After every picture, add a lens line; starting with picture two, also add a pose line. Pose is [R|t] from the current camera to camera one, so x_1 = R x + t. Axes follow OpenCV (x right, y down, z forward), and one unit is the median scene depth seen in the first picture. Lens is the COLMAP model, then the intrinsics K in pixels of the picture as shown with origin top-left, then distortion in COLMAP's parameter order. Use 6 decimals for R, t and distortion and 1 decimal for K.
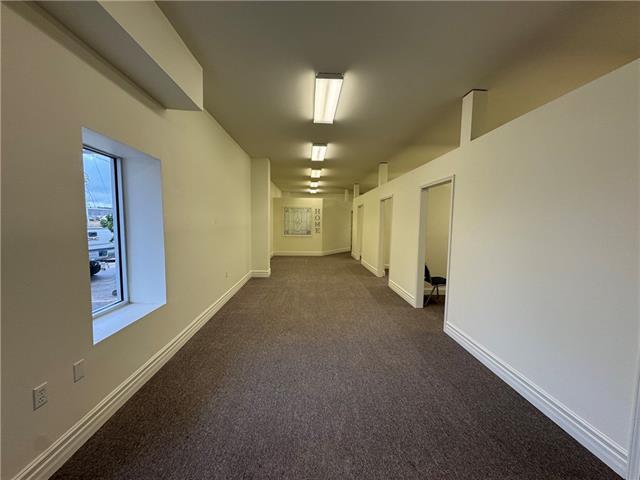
lens RADIAL K [[253.9, 0, 318.5], [0, 253.9, 240.5], [0, 0, 1]] dist [-0.000008, 0.000120]
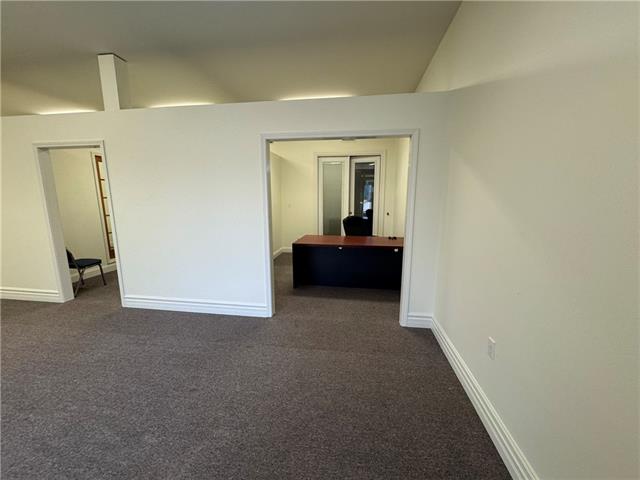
lens RADIAL K [[253.9, 0, 318.5], [0, 253.9, 240.5], [0, 0, 1]] dist [-0.000008, 0.000120]
pose [[0.195597, -0.172246, 0.965439, -0.254358], [0.078109, 0.984063, 0.159744, 0.011114], [-0.977569, 0.044164, 0.205933, 0.058746]]
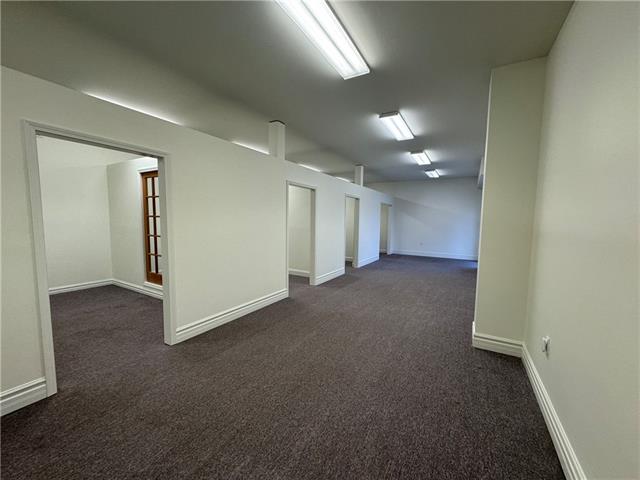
lens RADIAL K [[253.9, 0, 318.5], [0, 253.9, 240.5], [0, 0, 1]] dist [-0.000008, 0.000120]
pose [[-0.837775, -0.067679, 0.541805, -0.322447], [0.019206, 0.988022, 0.153115, -0.091656], [-0.545677, 0.138682, -0.826440, 1.380083]]
